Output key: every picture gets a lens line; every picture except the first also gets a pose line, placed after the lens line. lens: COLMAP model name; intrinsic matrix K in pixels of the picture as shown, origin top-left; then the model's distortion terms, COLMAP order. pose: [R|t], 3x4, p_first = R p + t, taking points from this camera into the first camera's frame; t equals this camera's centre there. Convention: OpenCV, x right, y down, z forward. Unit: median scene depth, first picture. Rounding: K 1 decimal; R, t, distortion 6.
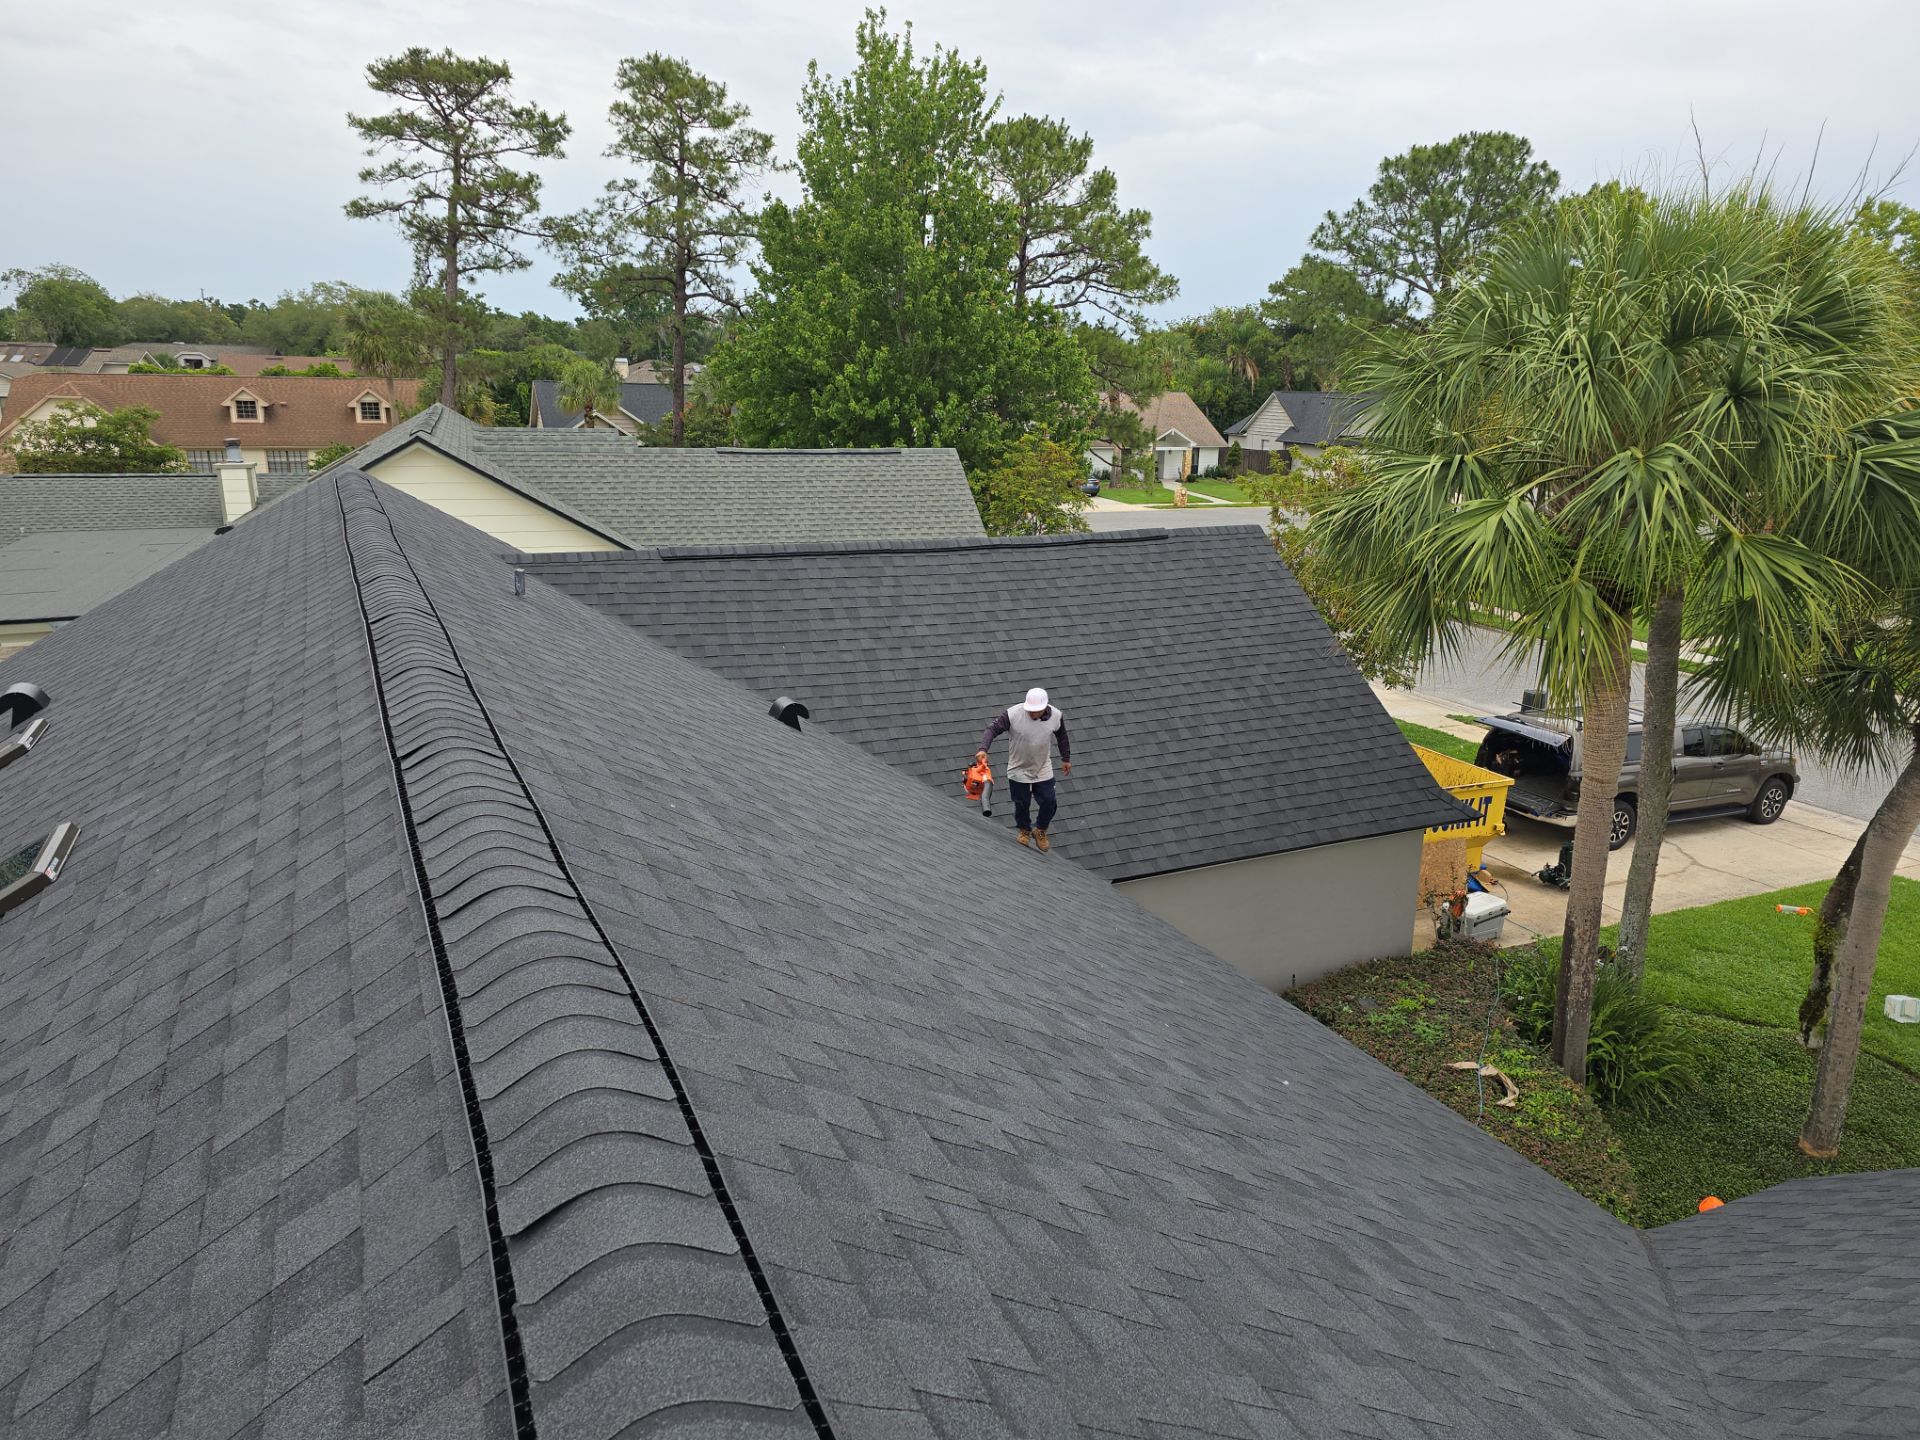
lens RADIAL K [[1285.3, 0, 974.7], [0, 1285.3, 714.1], [0, 0, 1]] dist [0.064014, -0.057089]
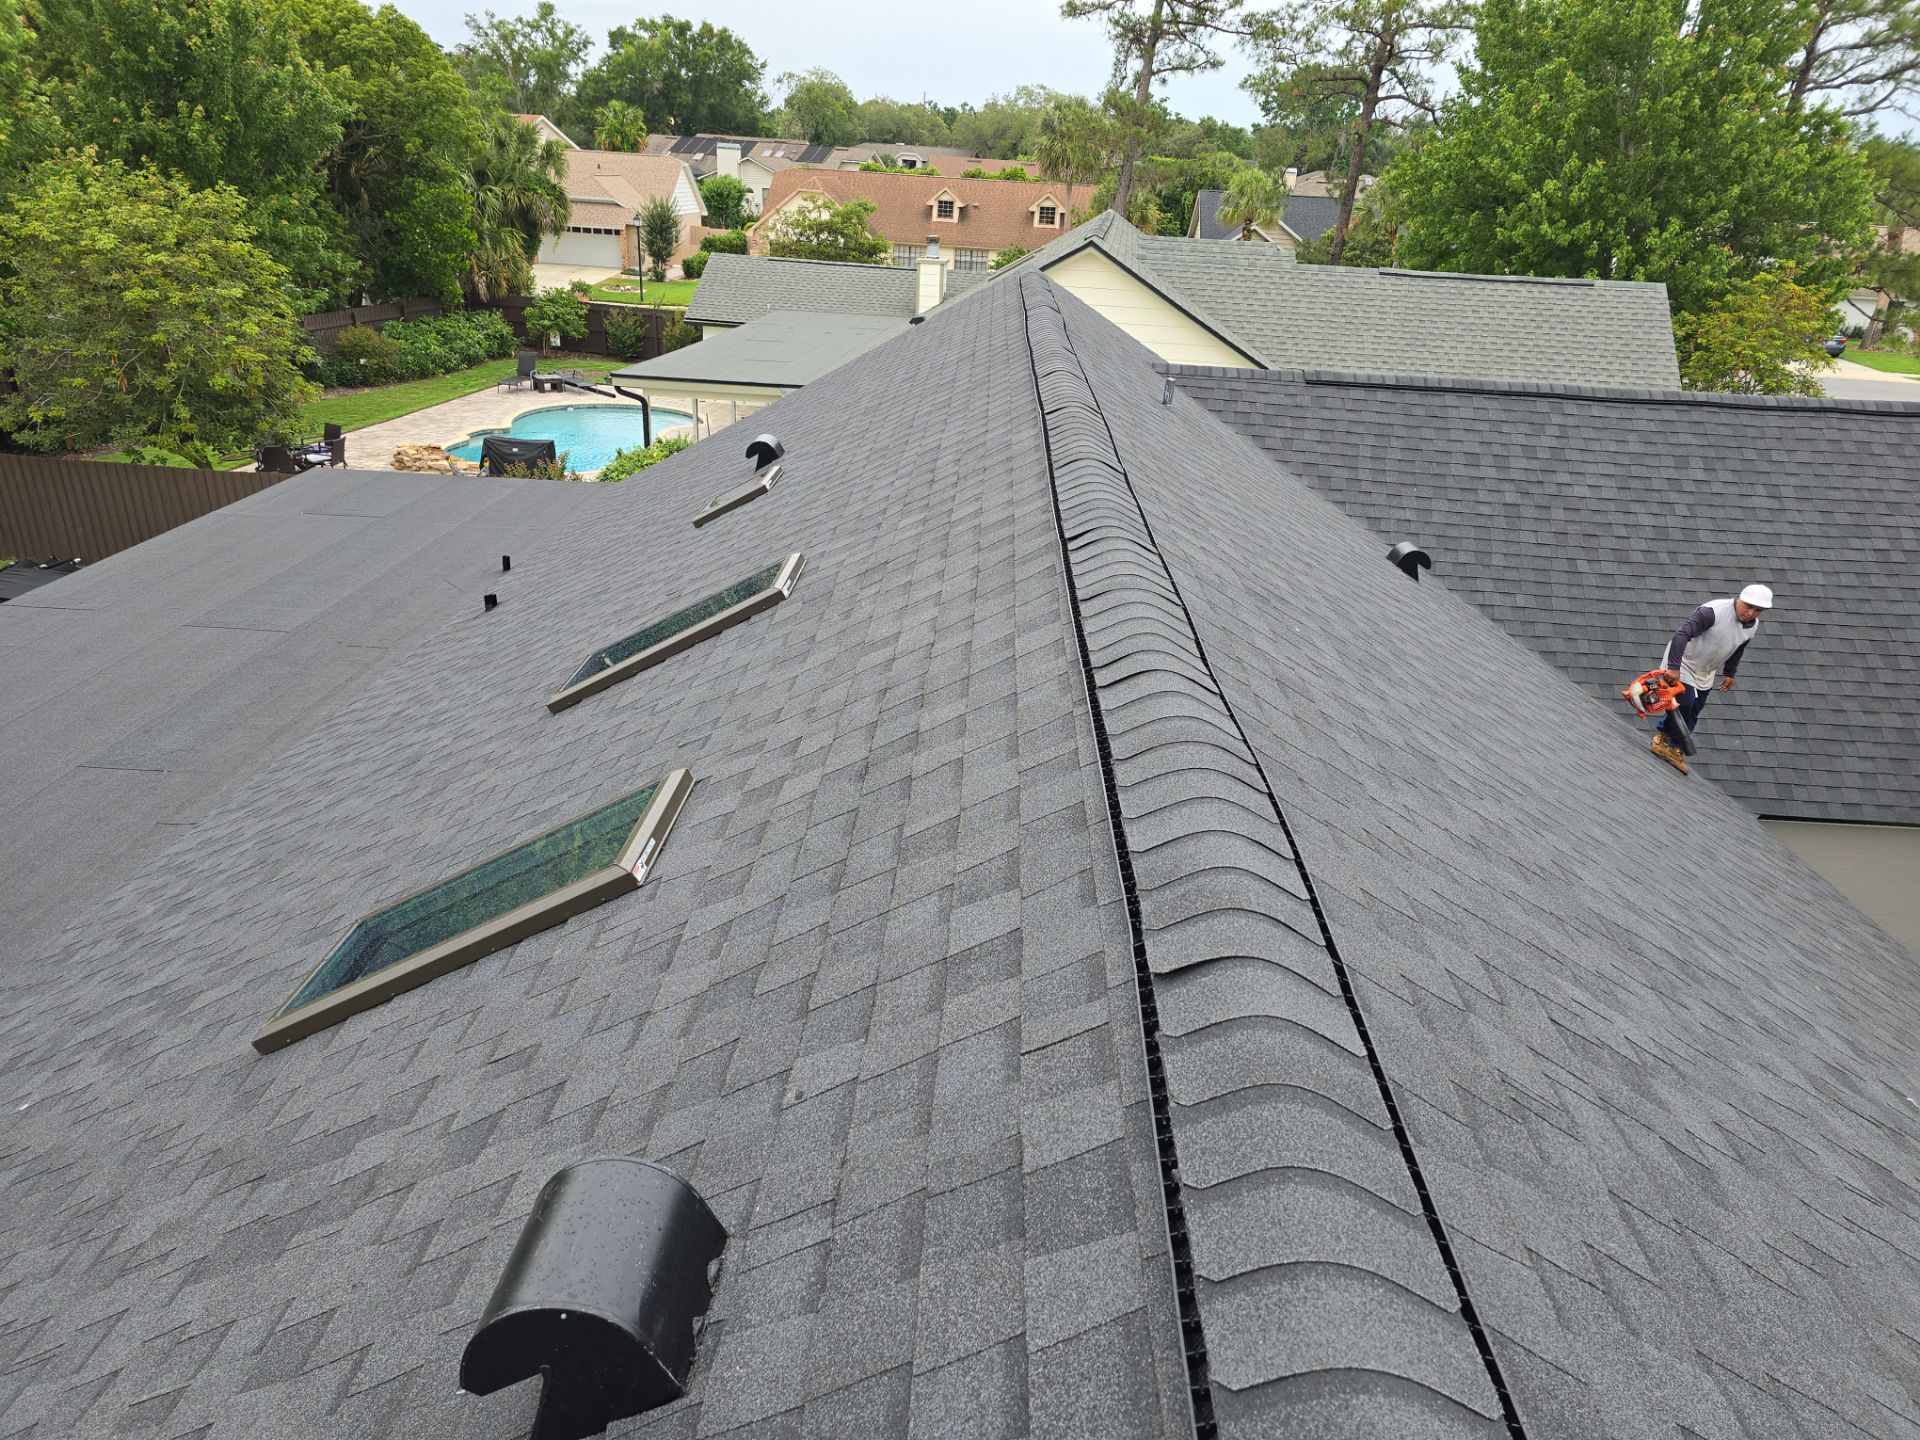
lens RADIAL K [[1285.3, 0, 959.5], [0, 1285.3, 712.8], [0, 0, 1]] dist [0.064014, -0.057089]
pose [[0.883668, 0.209509, -0.418613, -0.004838], [-0.154494, 0.974675, 0.161682, 0.001840], [0.441885, -0.078200, 0.893657, -0.001537]]
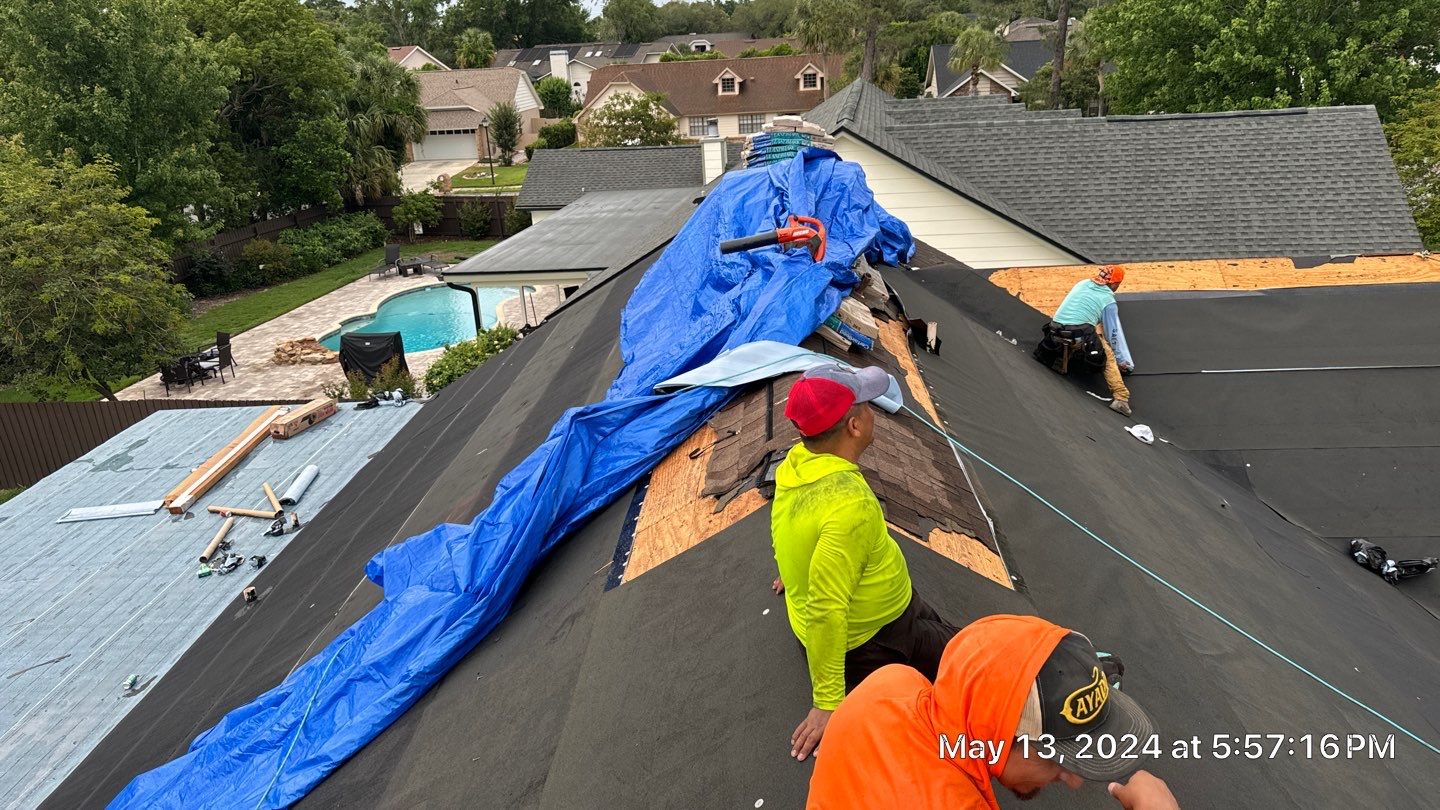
lens RADIAL K [[1002.3, 0, 720.6], [0, 1002.3, 390.5], [0, 0, 1]] dist [0.032471, -0.040437]
pose [[0.870934, 0.100888, -0.480932, -0.041094], [-0.056811, 0.992807, 0.105387, -0.039171], [0.488105, -0.064464, 0.870401, 0.090925]]
